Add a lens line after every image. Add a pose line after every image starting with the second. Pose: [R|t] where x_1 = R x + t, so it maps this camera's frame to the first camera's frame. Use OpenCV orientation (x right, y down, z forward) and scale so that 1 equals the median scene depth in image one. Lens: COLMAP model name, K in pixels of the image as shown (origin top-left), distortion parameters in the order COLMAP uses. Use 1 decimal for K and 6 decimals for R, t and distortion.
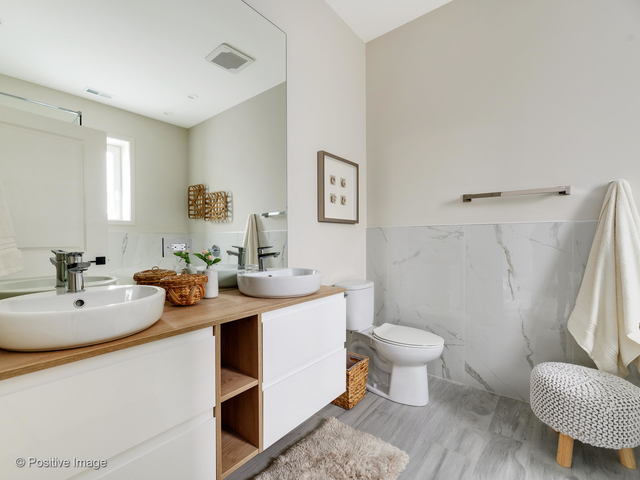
lens RADIAL K [[291.4, 0, 320.0], [0, 291.4, 240.0], [0, 0, 1]] dist [-0.001241, -0.000486]
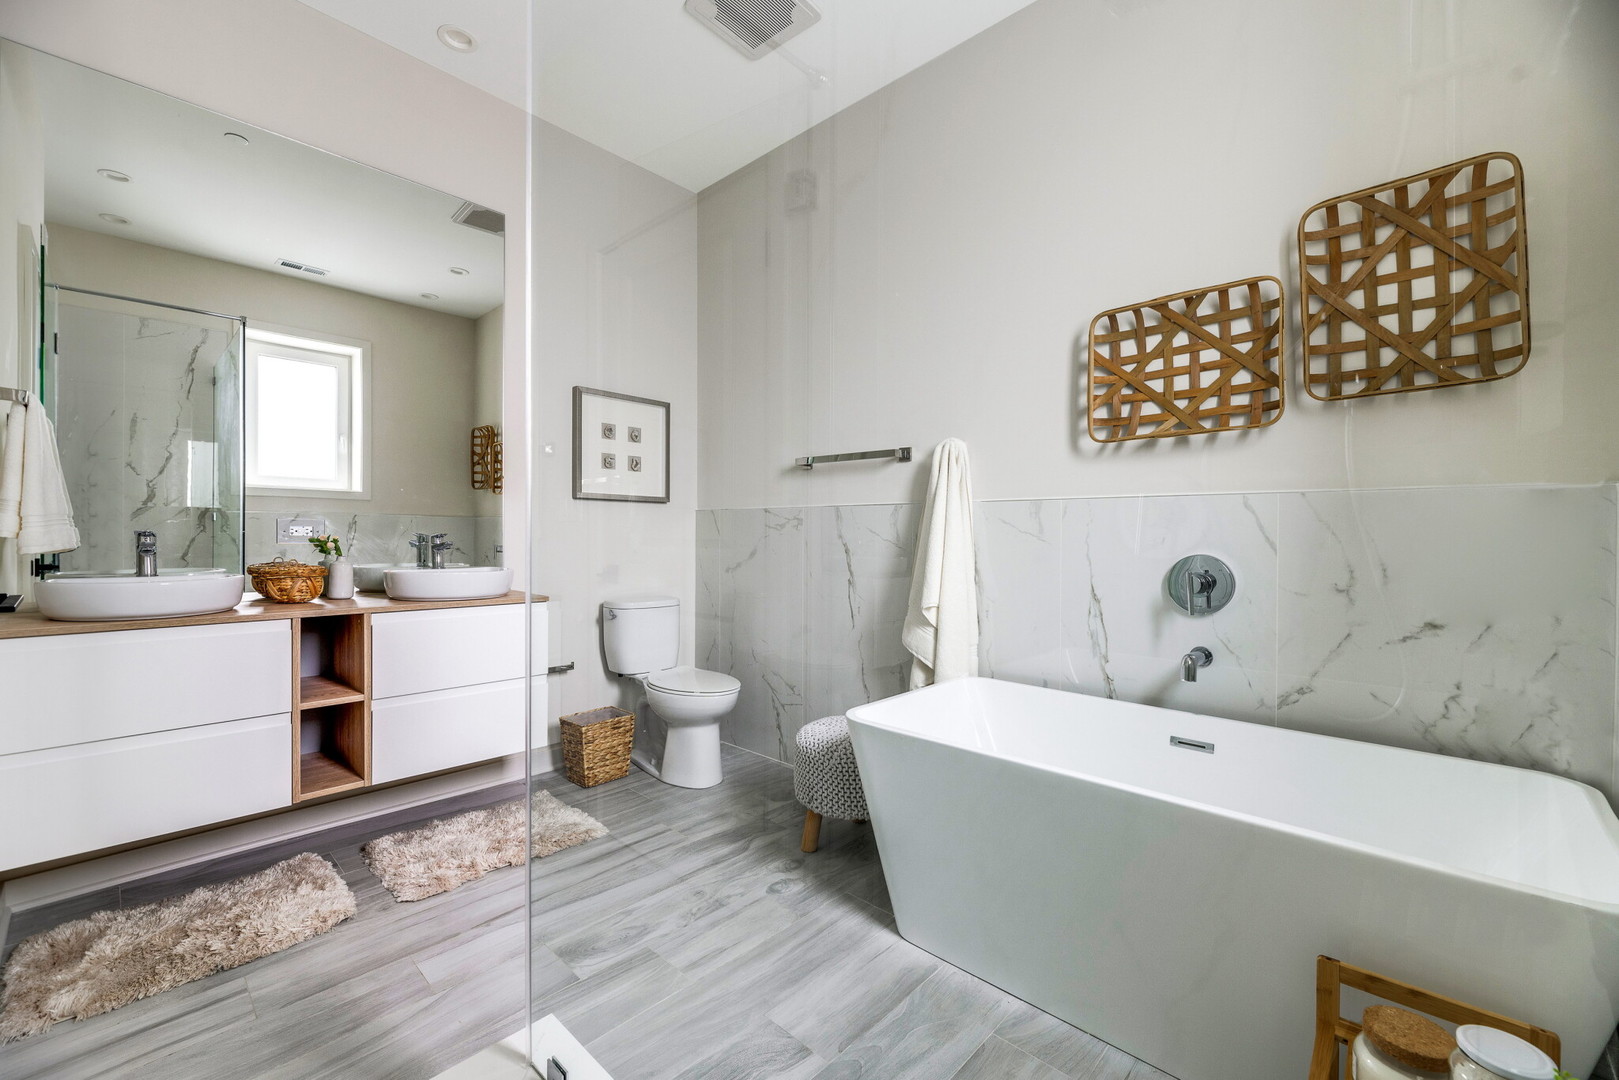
lens RADIAL K [[671.6, 0, 809.5], [0, 671.6, 540.0], [0, 0, 1]] dist [-0.002918, -0.000276]
pose [[0.996216, 0.017462, -0.085141, 0.637027], [-0.017253, 0.999846, 0.003190, 0.013285], [0.085183, -0.001709, 0.996364, -0.404991]]
